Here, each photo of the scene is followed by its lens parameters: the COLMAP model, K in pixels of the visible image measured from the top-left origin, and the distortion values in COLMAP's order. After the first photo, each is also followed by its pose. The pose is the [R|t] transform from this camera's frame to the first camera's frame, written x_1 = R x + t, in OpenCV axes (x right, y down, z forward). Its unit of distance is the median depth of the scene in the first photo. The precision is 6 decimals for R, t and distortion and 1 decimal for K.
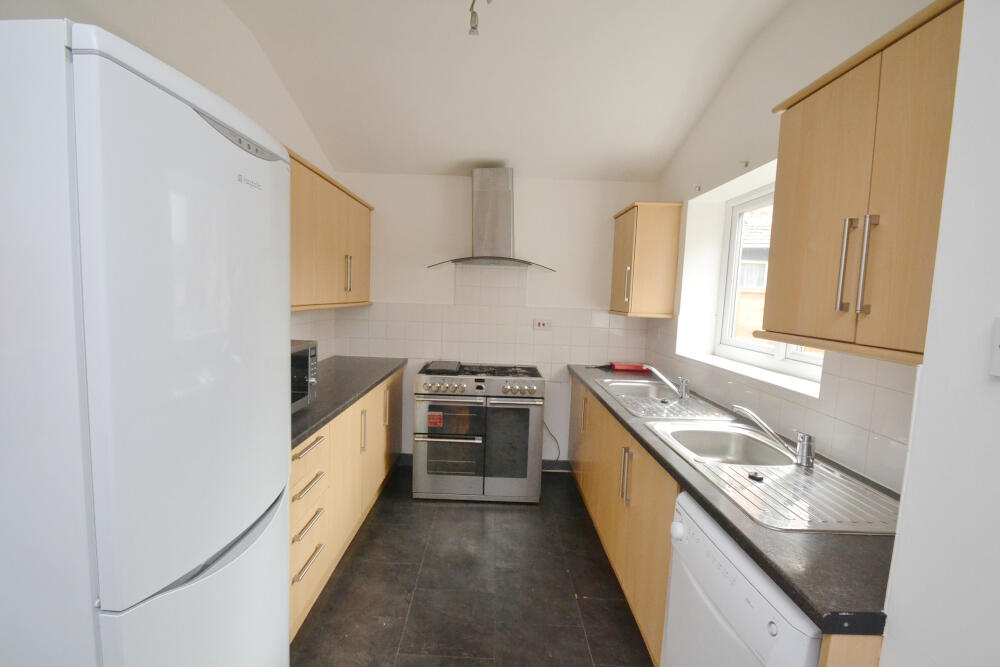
lens RADIAL K [[439.6, 0, 484.3], [0, 439.6, 334.3], [0, 0, 1]] dist [0.002051, -0.009881]
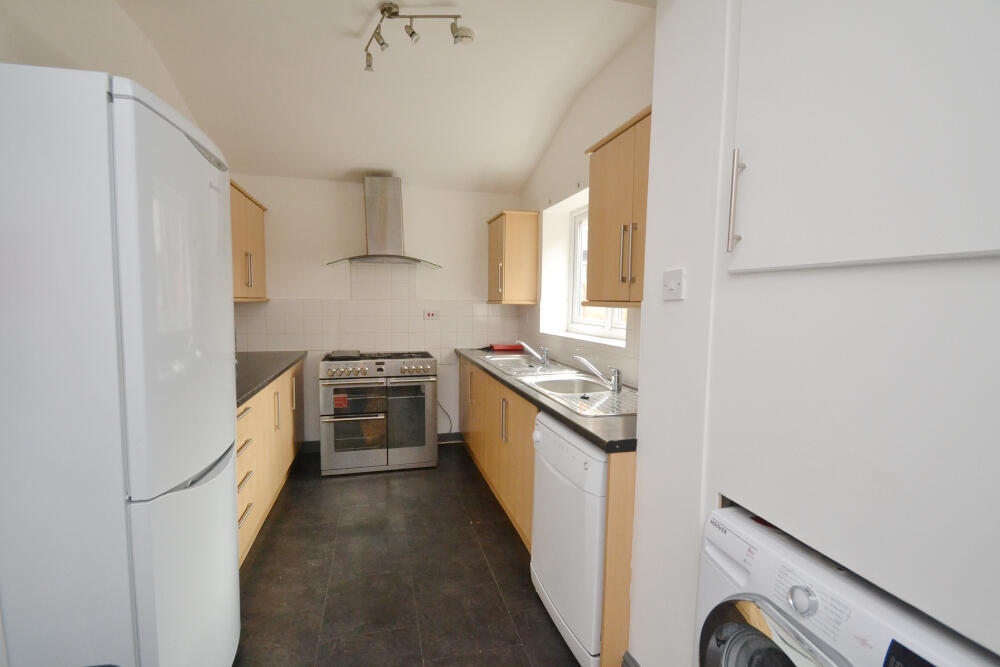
lens RADIAL K [[439.6, 0, 484.3], [0, 439.6, 334.3], [0, 0, 1]] dist [0.002051, -0.009881]
pose [[0.964570, -0.044276, 0.260087, -0.042838], [0.046931, 0.998890, -0.004004, 0.047539], [-0.259621, 0.016068, 0.965577, -0.168203]]
